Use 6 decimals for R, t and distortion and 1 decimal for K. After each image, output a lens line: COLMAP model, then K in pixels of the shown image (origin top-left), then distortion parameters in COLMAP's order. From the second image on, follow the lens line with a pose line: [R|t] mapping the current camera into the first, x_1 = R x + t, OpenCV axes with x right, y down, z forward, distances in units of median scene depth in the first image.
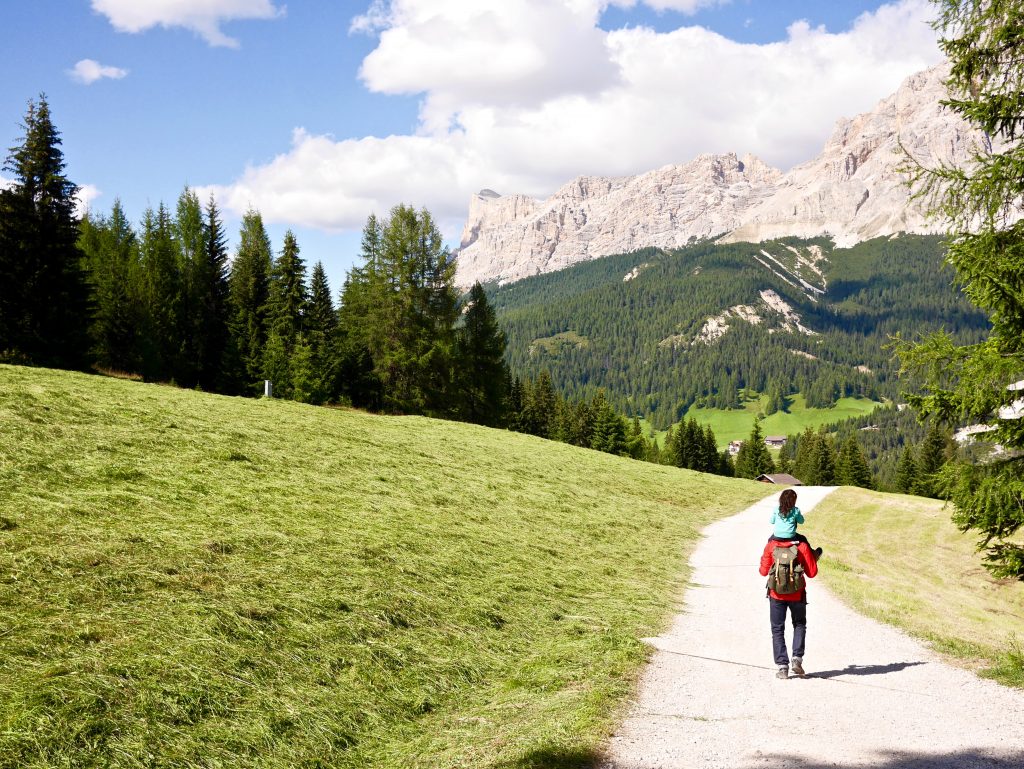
lens RADIAL K [[1177.0, 0, 512.0], [0, 1177.0, 384.5], [0, 0, 1]] dist [-0.014321, 0.008097]
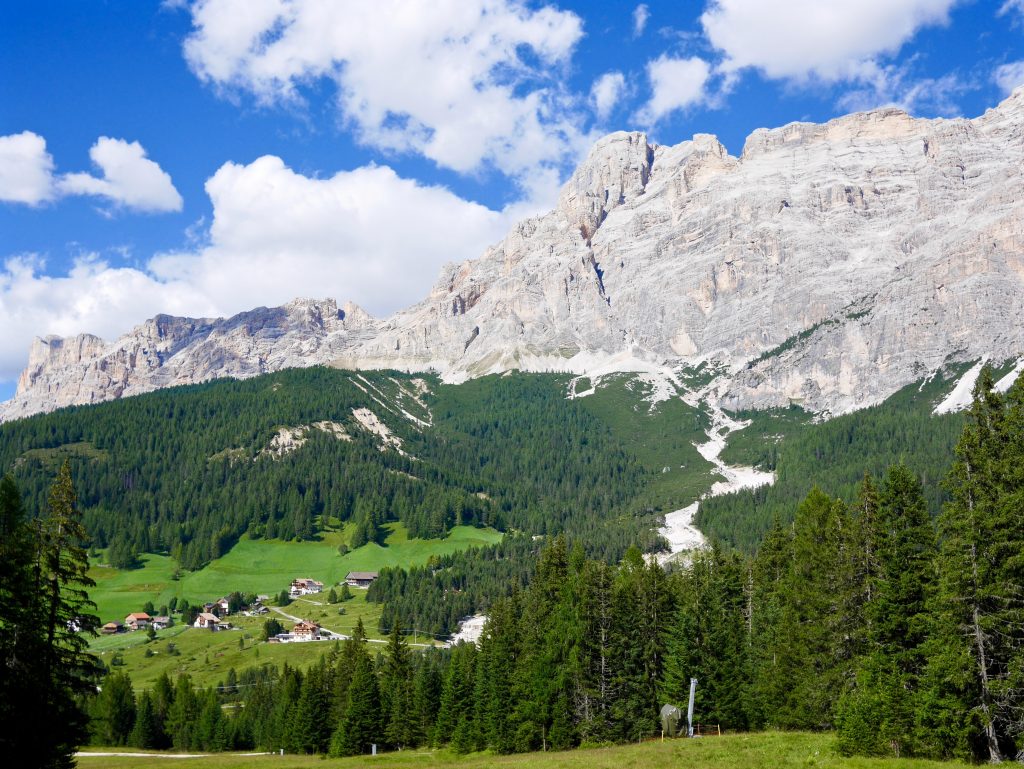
lens RADIAL K [[1177.0, 0, 512.0], [0, 1177.0, 384.5], [0, 0, 1]] dist [-0.014321, 0.008097]
pose [[0.944586, 0.054574, 0.323697, 0.059808], [-0.001925, 0.986988, -0.160784, 0.032378], [-0.328259, 0.151251, 0.932400, 0.243772]]
